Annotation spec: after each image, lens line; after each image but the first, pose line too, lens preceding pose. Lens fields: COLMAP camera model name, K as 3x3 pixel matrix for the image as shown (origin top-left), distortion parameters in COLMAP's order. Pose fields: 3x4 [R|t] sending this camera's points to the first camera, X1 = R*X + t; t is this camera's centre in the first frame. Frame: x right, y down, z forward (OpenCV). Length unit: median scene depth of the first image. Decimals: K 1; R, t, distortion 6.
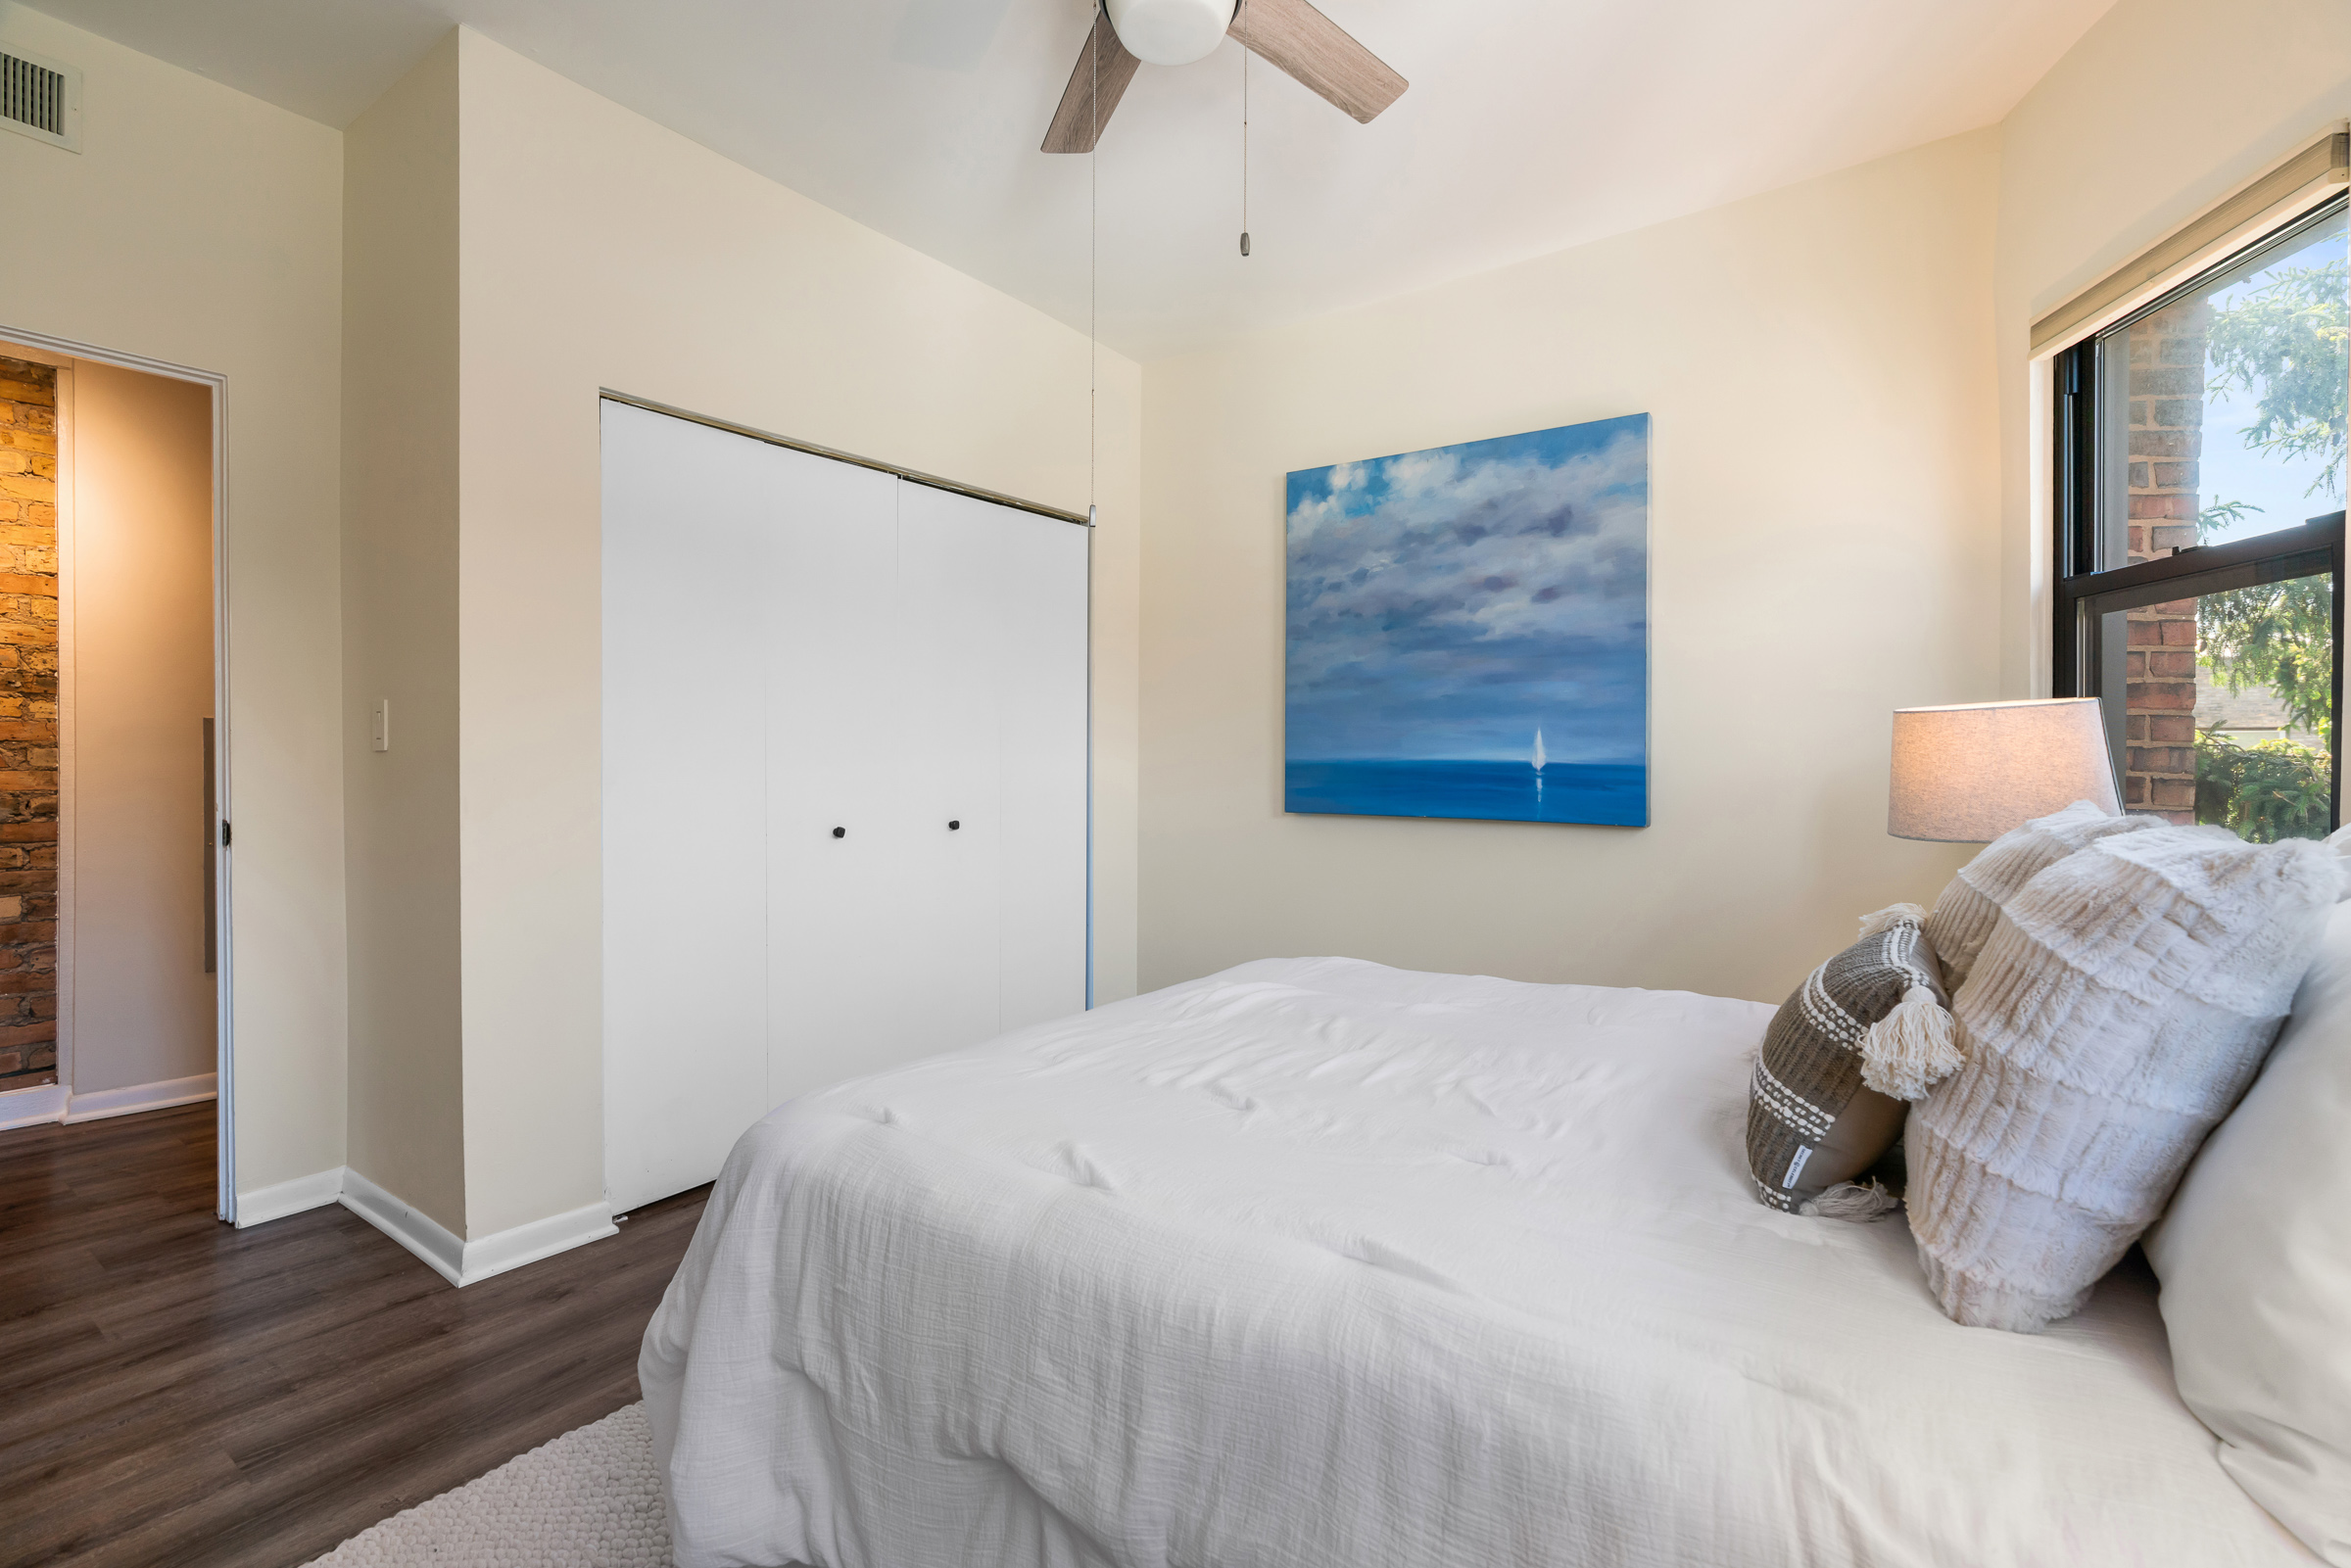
lens RADIAL K [[1073.0, 0, 1163.0], [0, 1073.0, 769.7], [0, 0, 1]] dist [-0.003410, 0.000160]
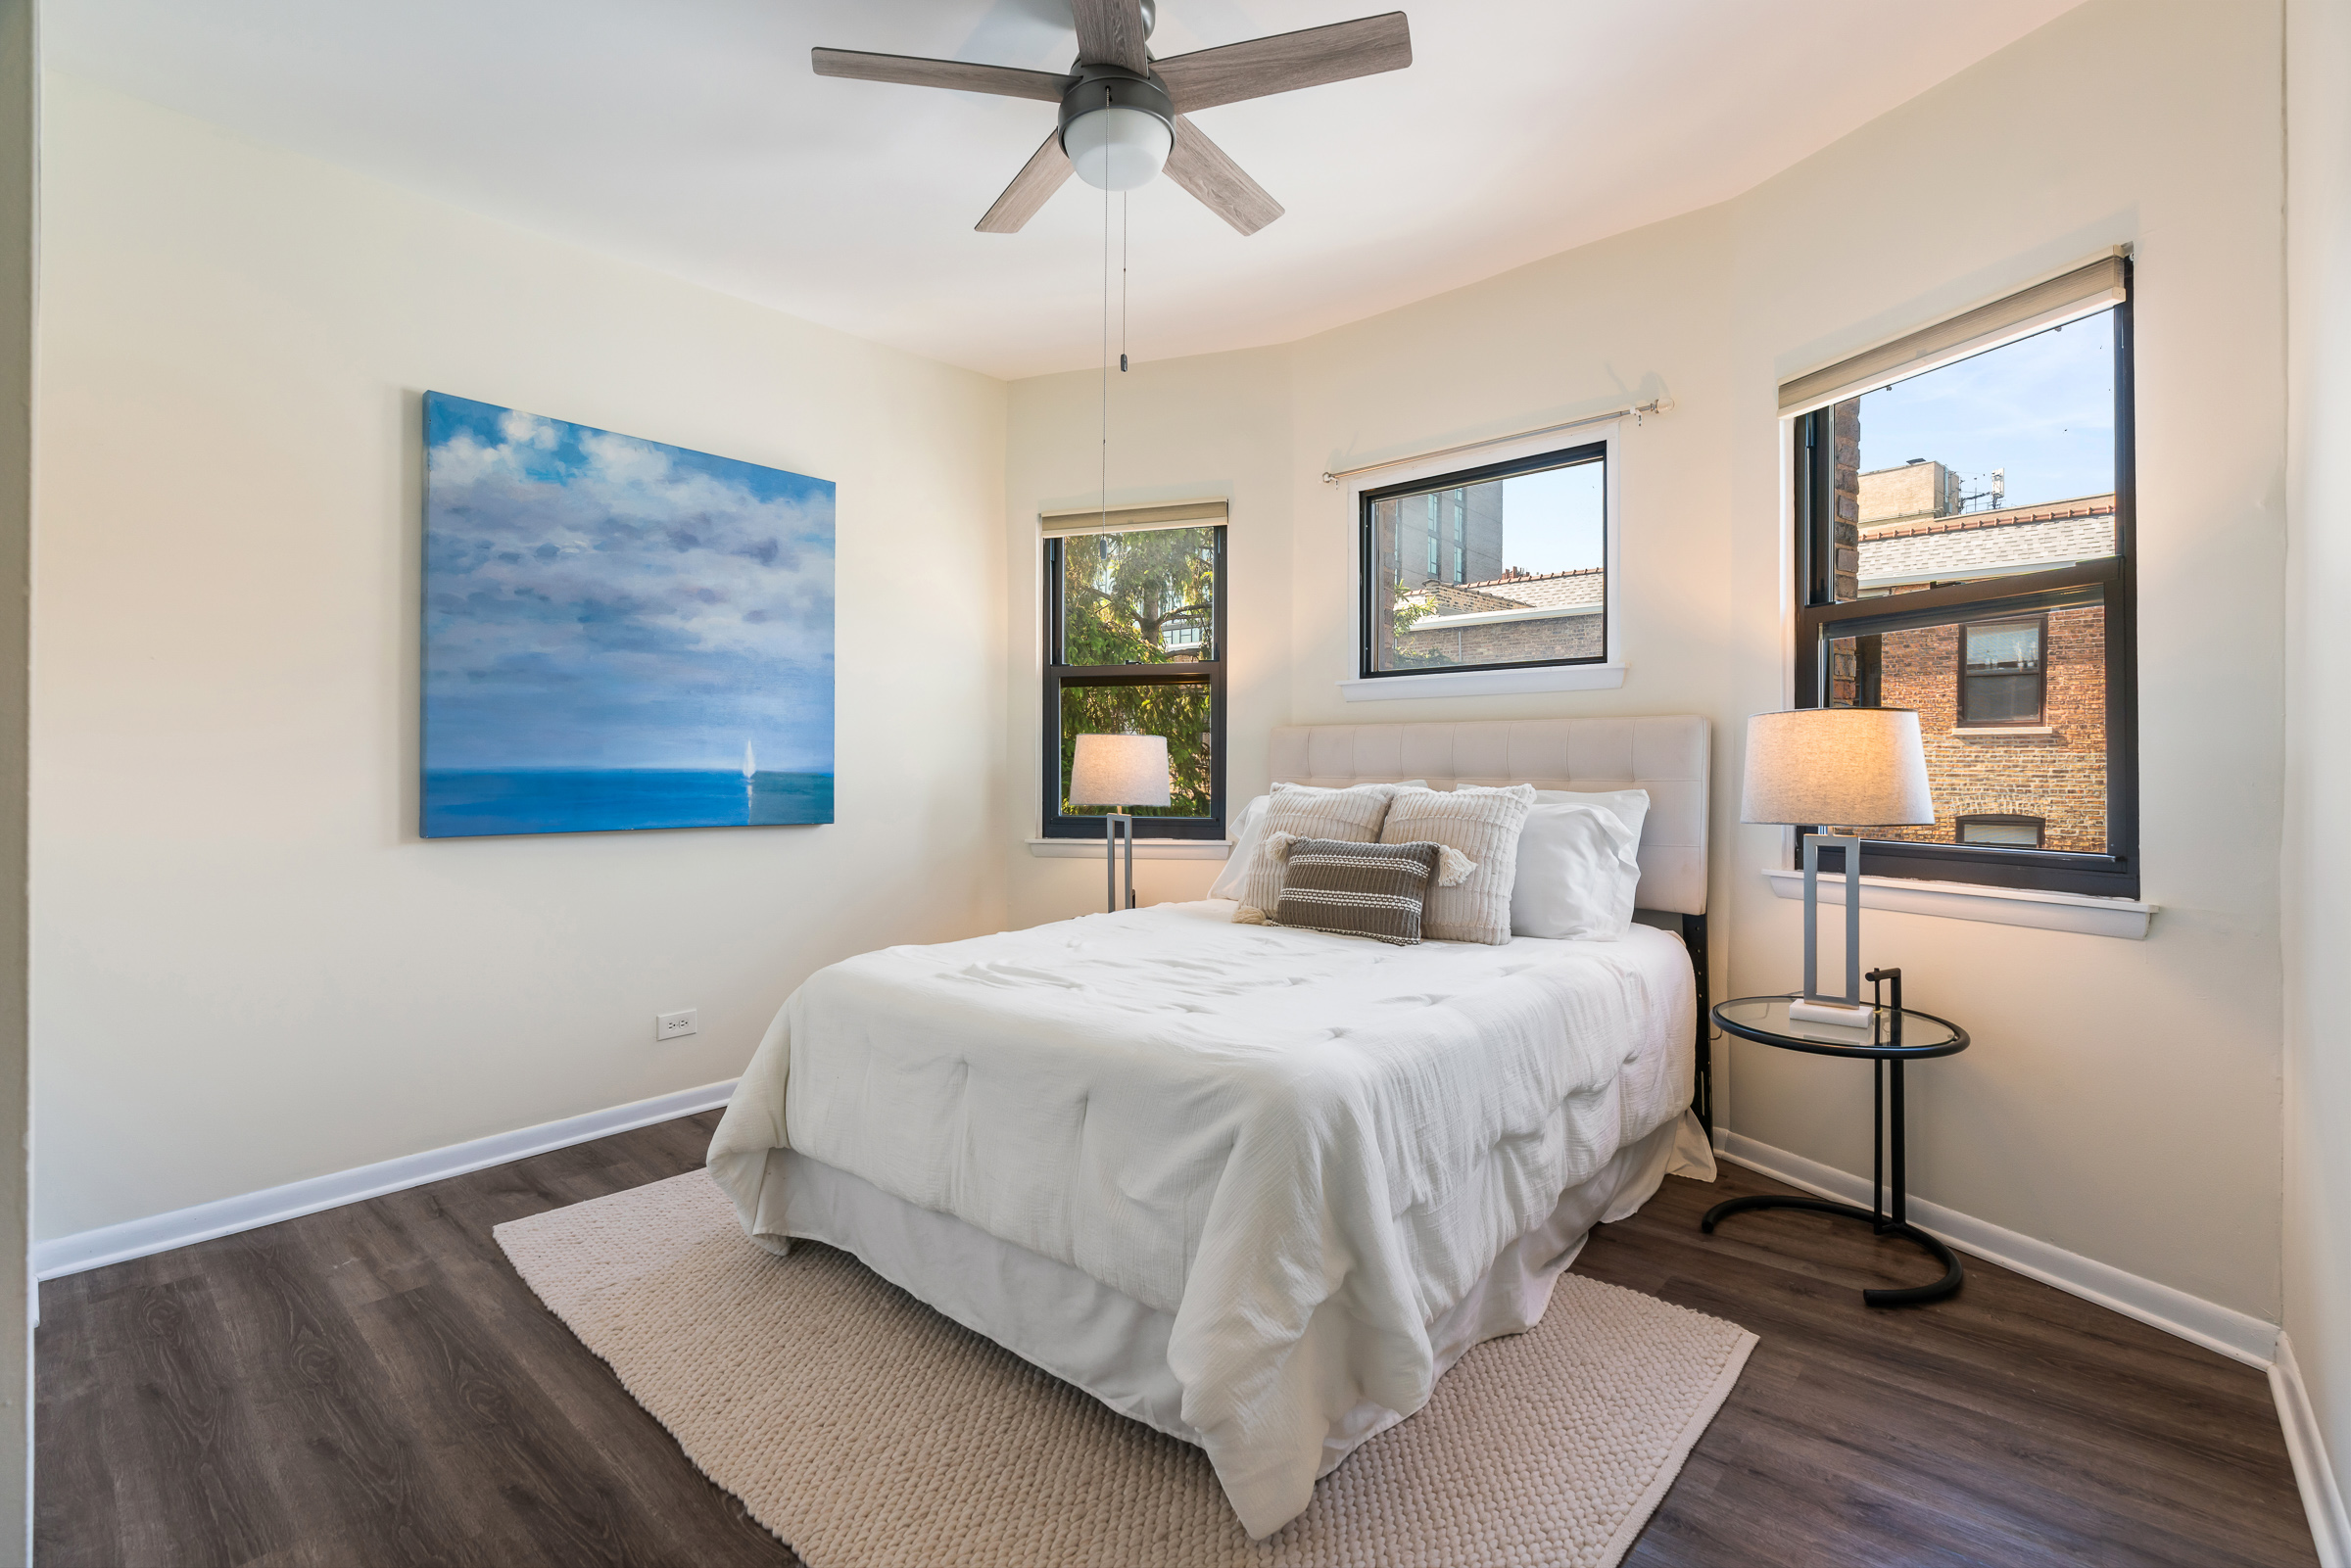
lens RADIAL K [[1073.0, 0, 1163.0], [0, 1073.0, 769.7], [0, 0, 1]] dist [-0.003410, 0.000160]
pose [[0.123957, -0.003854, 0.992280, -0.626846], [0.005842, 0.999978, 0.003154, -0.008411], [-0.992270, 0.005406, 0.123977, 0.427828]]
